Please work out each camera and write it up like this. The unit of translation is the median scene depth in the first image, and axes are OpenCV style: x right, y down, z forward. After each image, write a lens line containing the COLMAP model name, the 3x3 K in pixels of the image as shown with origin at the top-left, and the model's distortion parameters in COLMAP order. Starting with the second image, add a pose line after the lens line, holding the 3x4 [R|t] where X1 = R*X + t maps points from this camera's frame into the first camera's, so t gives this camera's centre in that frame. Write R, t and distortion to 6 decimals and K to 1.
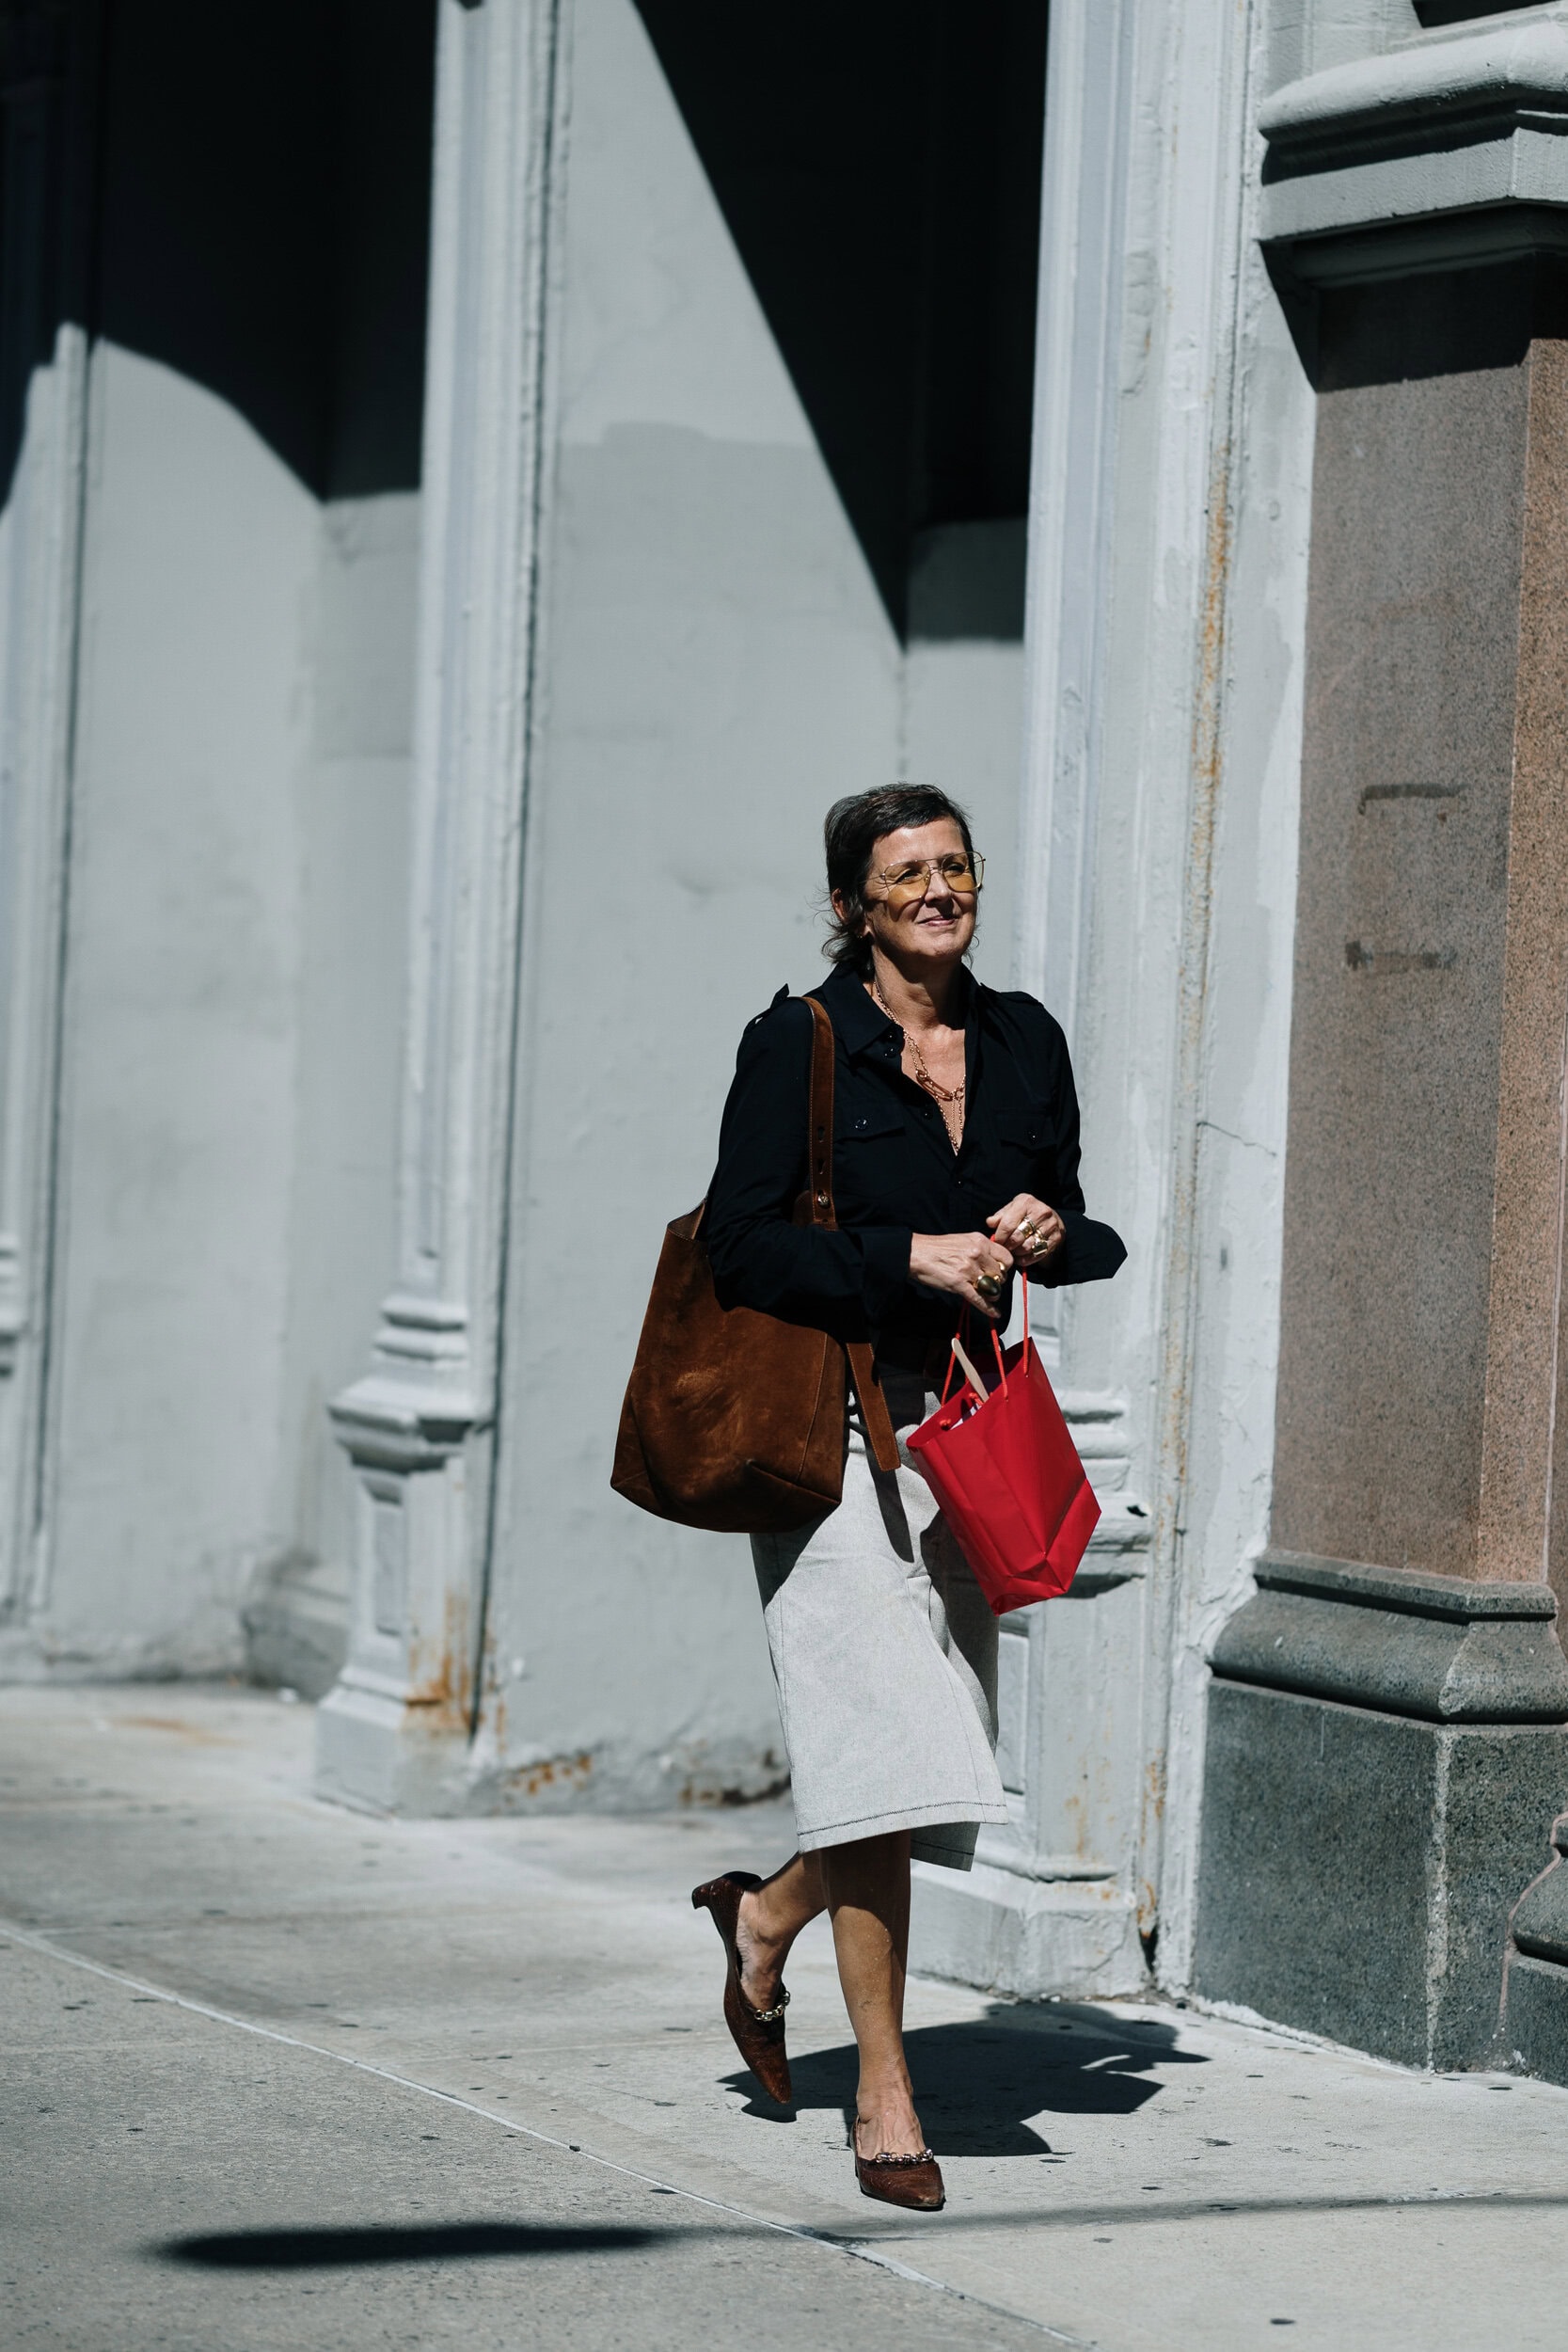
lens RADIAL K [[5254.2, 0, 796.4], [0, 5254.2, 1170.2], [0, 0, 1]] dist [-0.036090, 0.000000]
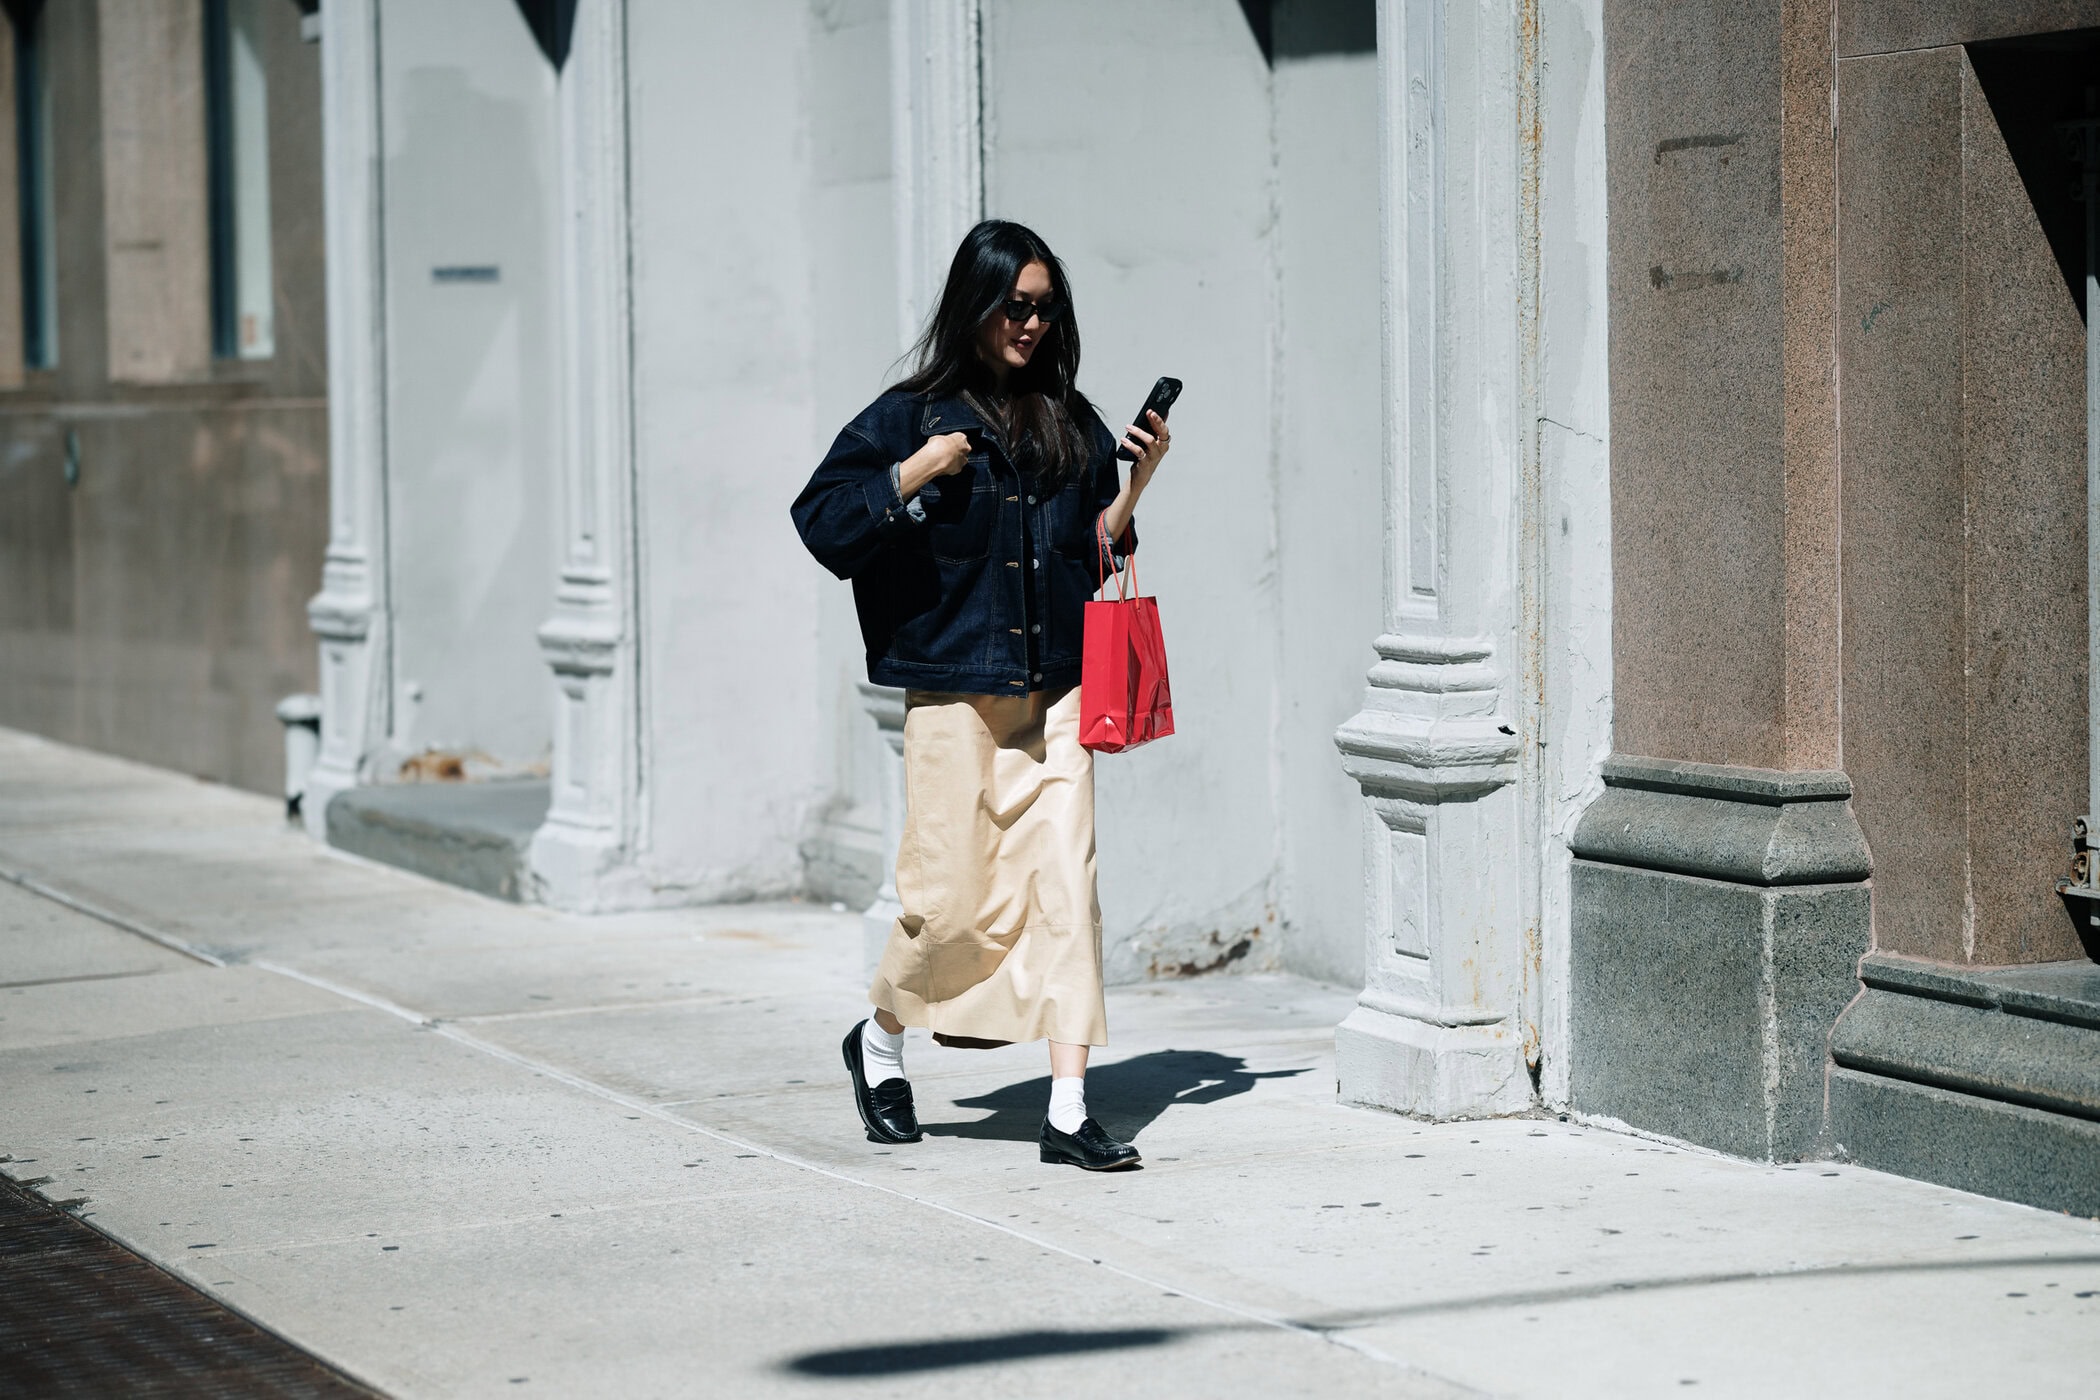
lens RADIAL K [[4691.7, 0, 1044.8], [0, 4691.7, 705.4], [0, 0, 1]] dist [-0.036090, 0.000000]
pose [[0.996852, -0.055184, -0.056935, 0.018843], [0.058227, 0.996882, 0.053244, -0.007309], [0.053819, -0.056392, 0.996957, -0.125658]]
